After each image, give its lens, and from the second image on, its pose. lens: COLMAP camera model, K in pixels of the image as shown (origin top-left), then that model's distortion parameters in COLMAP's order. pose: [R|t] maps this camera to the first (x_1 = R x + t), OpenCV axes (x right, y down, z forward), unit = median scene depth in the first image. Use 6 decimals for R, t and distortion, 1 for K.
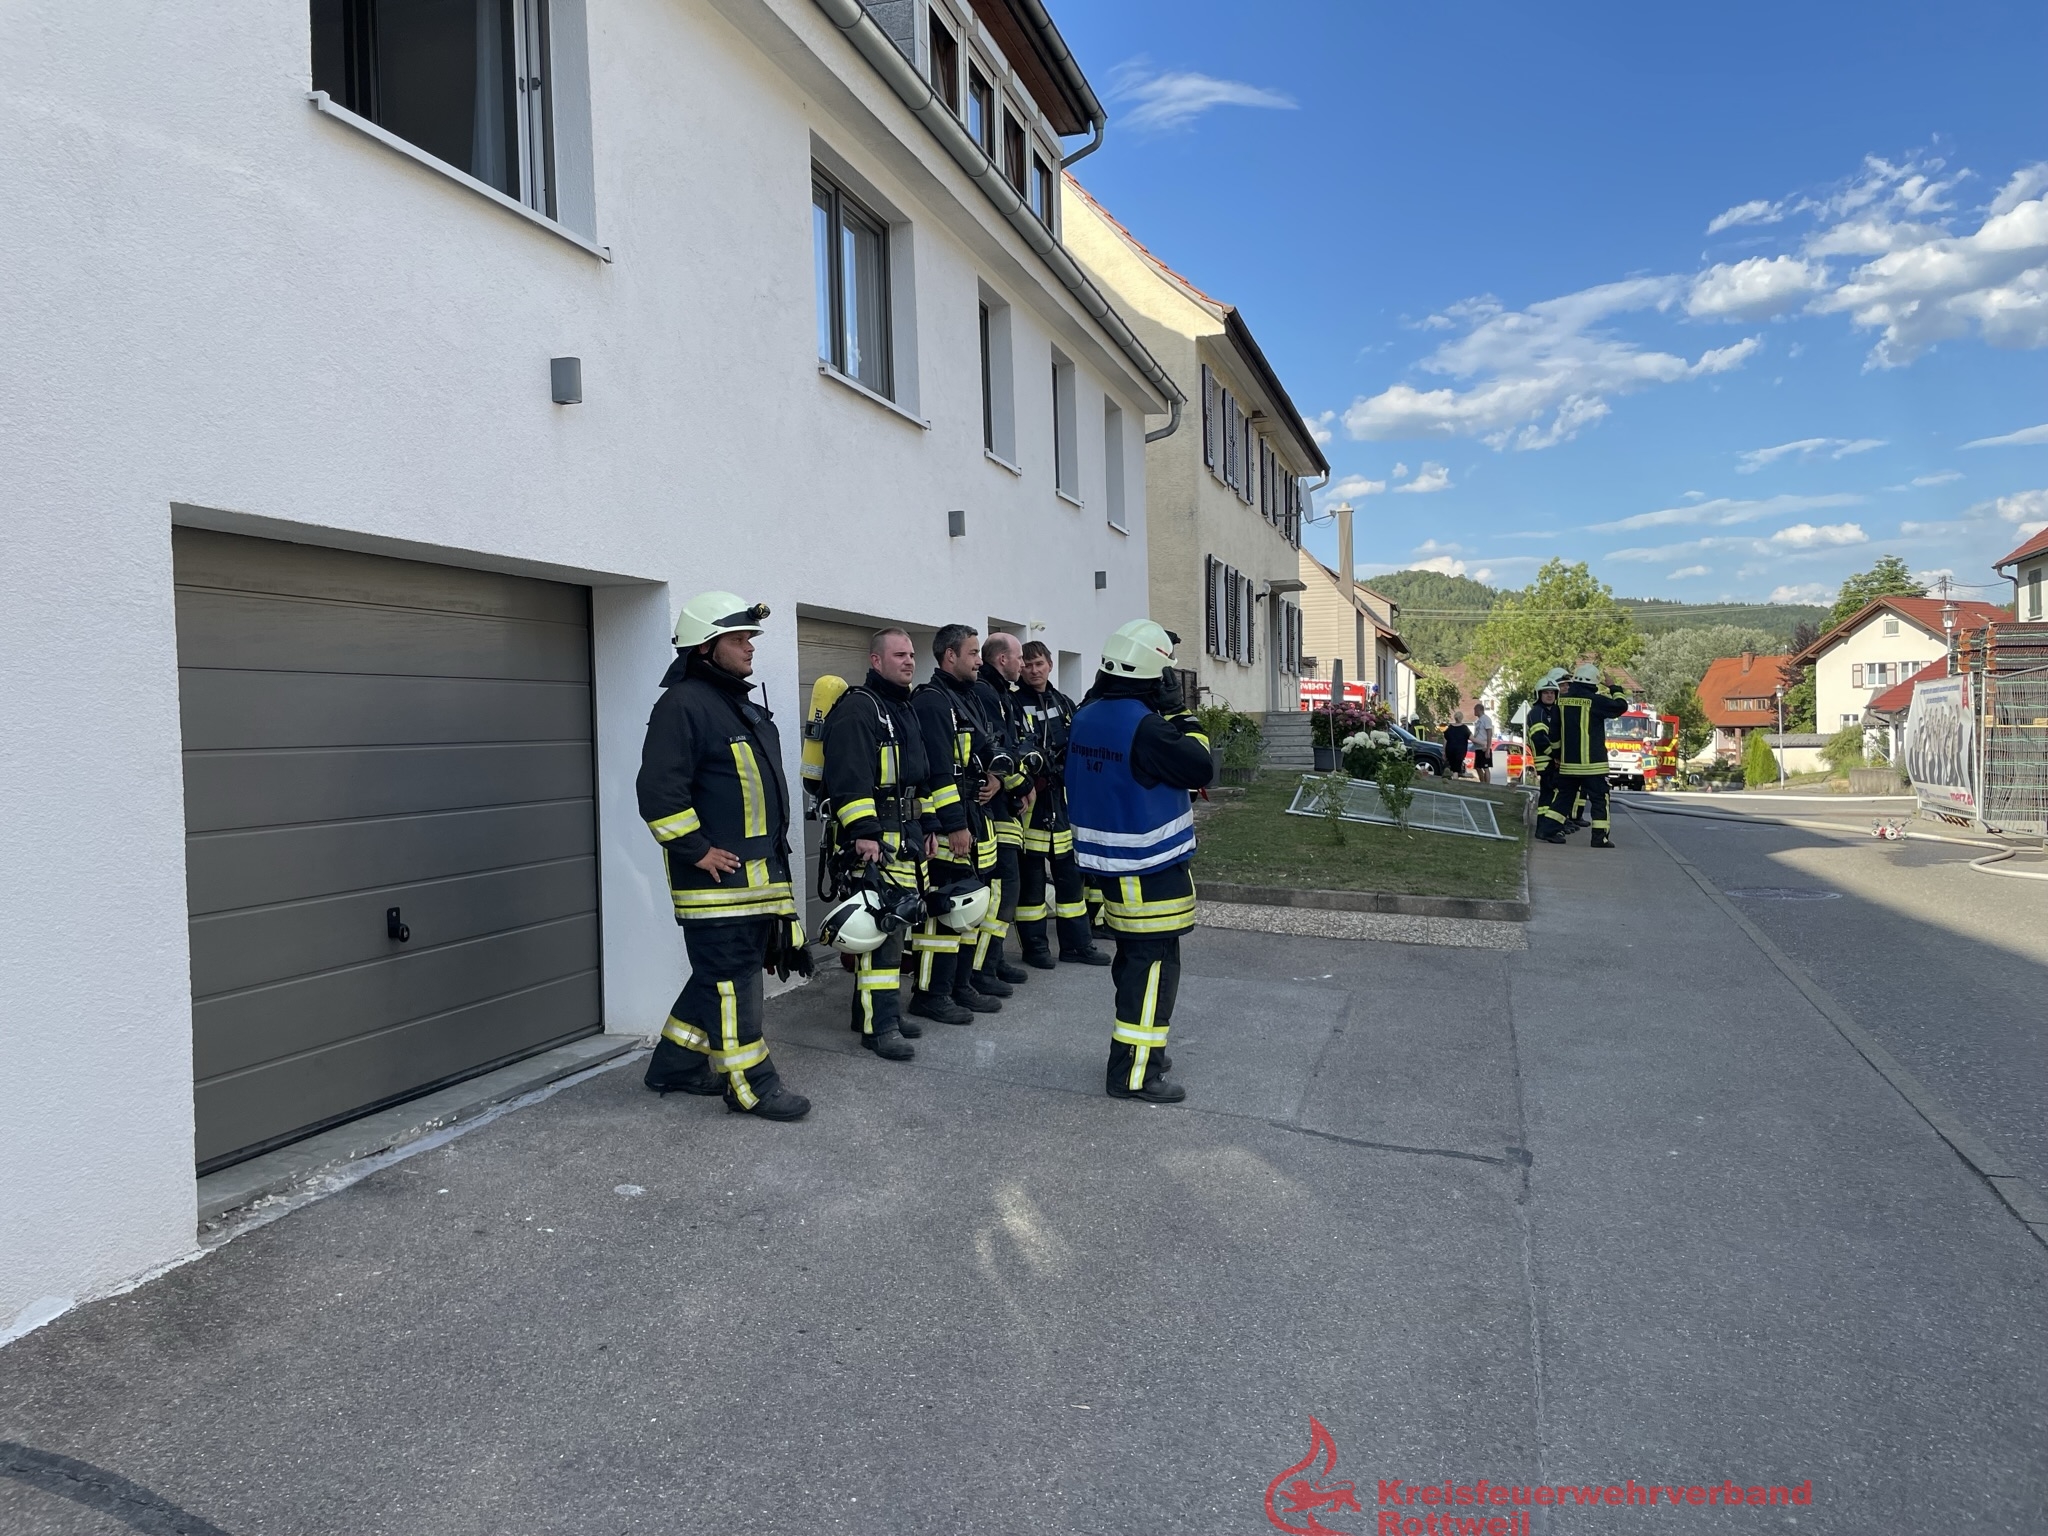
lens RADIAL K [[1527.3, 0, 1022.1], [0, 1527.3, 748.4], [0, 0, 1]] dist [0.045431, -0.052464]
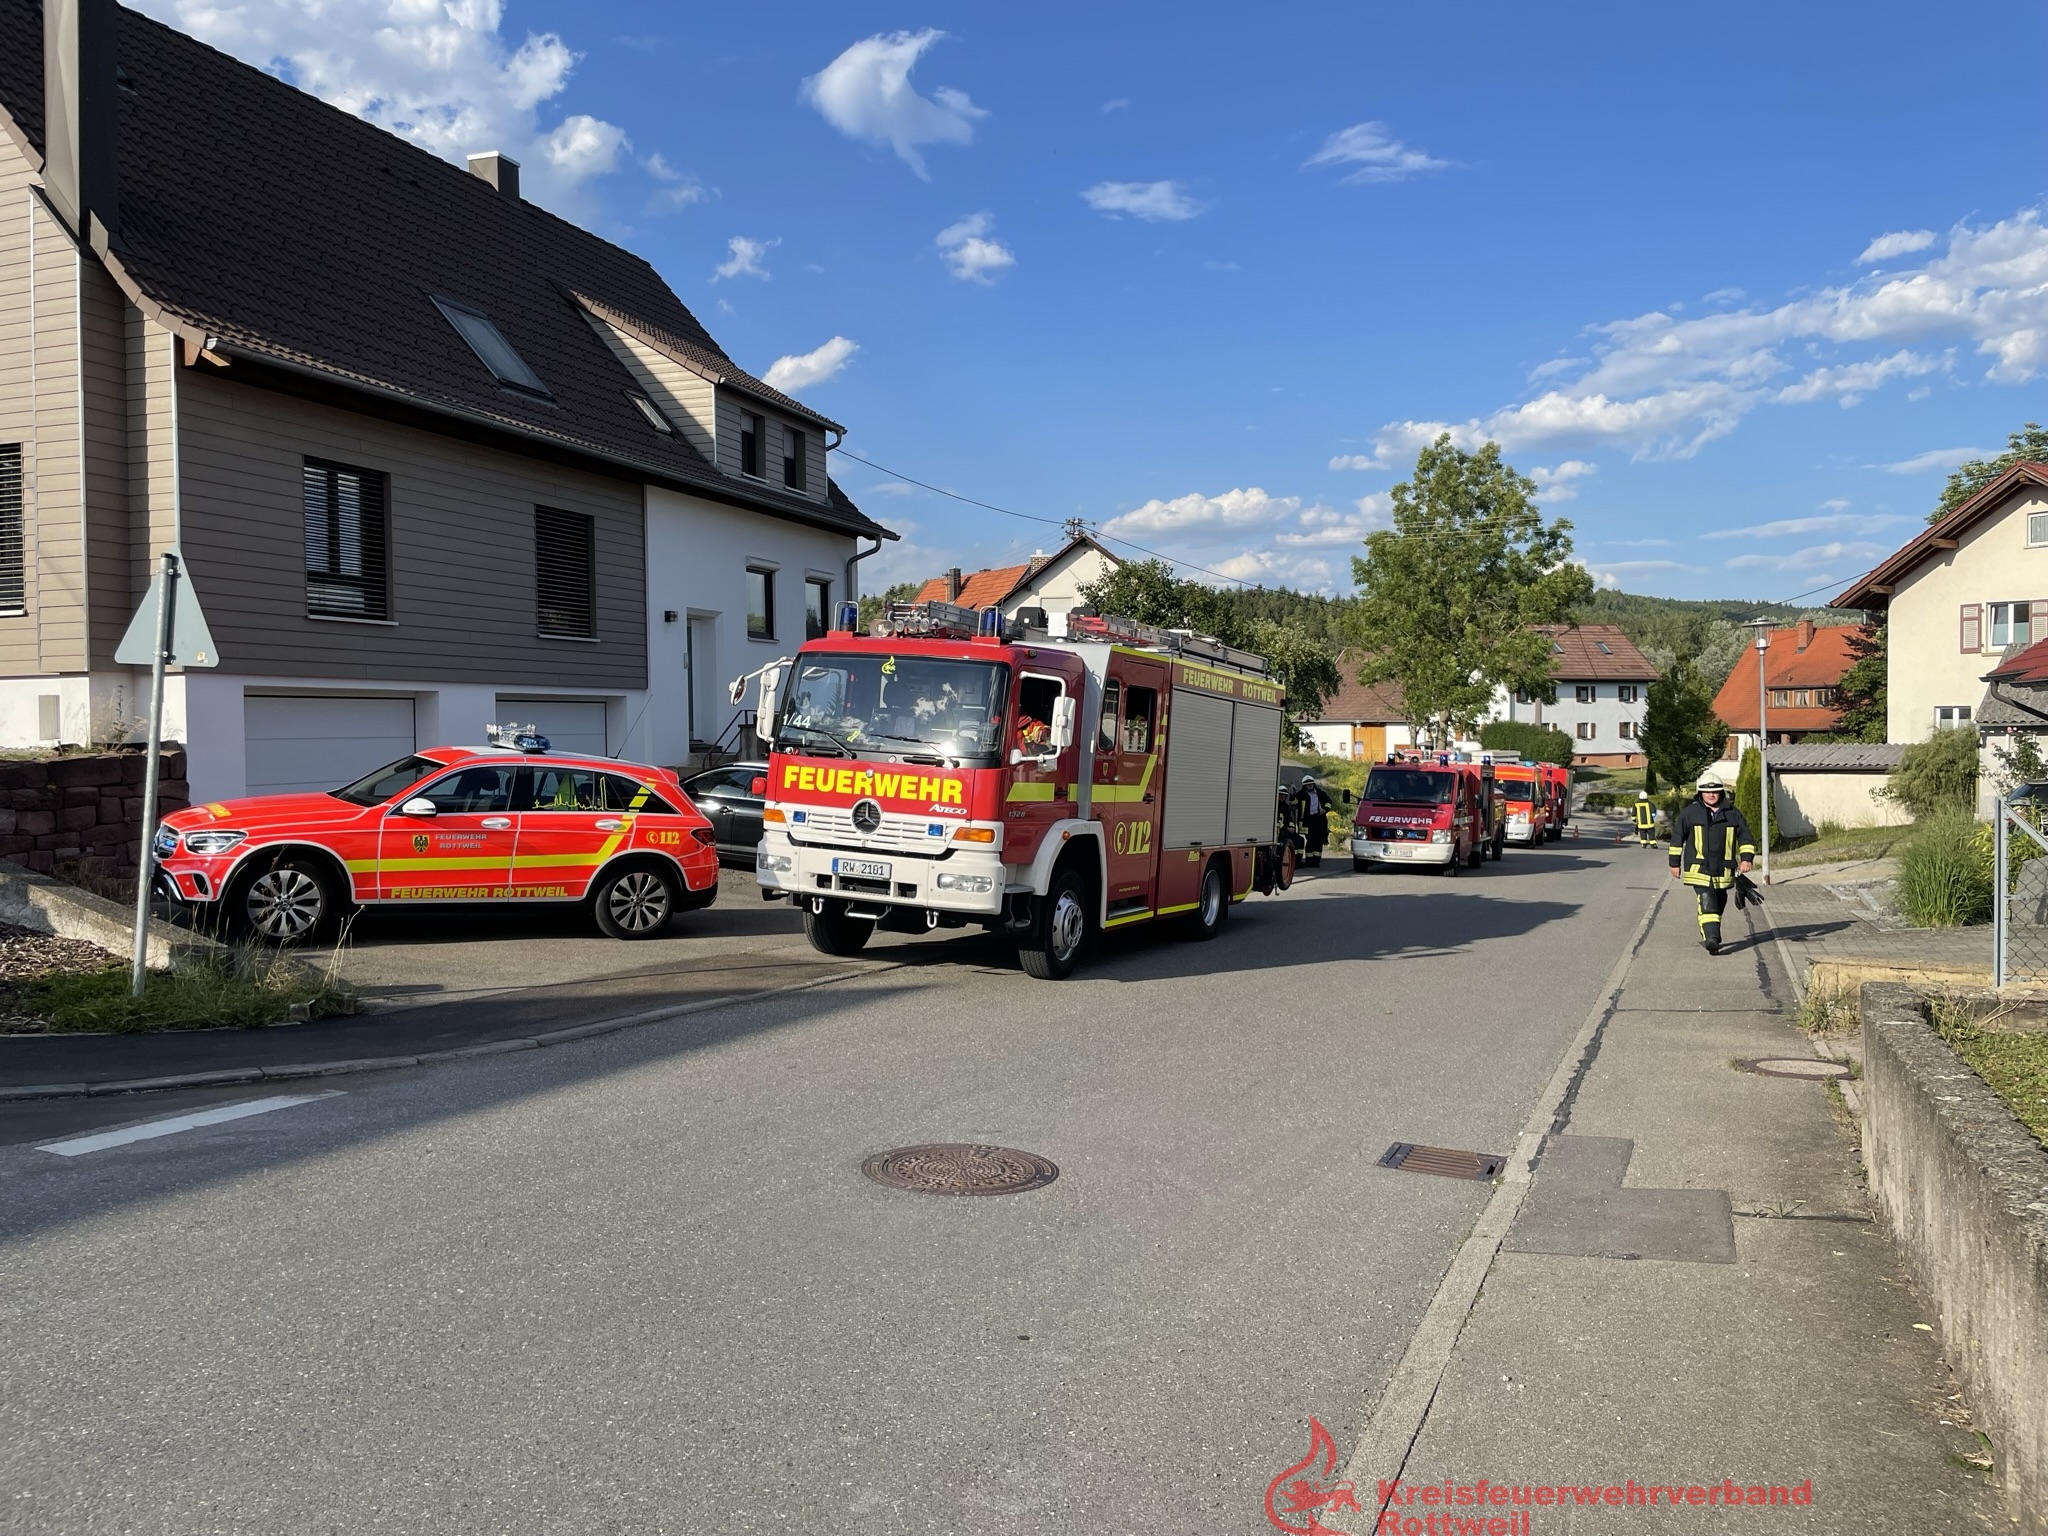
lens RADIAL K [[1527.3, 0, 1026.7], [0, 1527.3, 757.3], [0, 0, 1]] dist [0.045431, -0.052464]
pose [[0.998401, 0.015917, -0.054242, 0.265726], [-0.015457, 0.999841, 0.008892, -0.005295], [0.054375, -0.008039, 0.998488, 0.486159]]
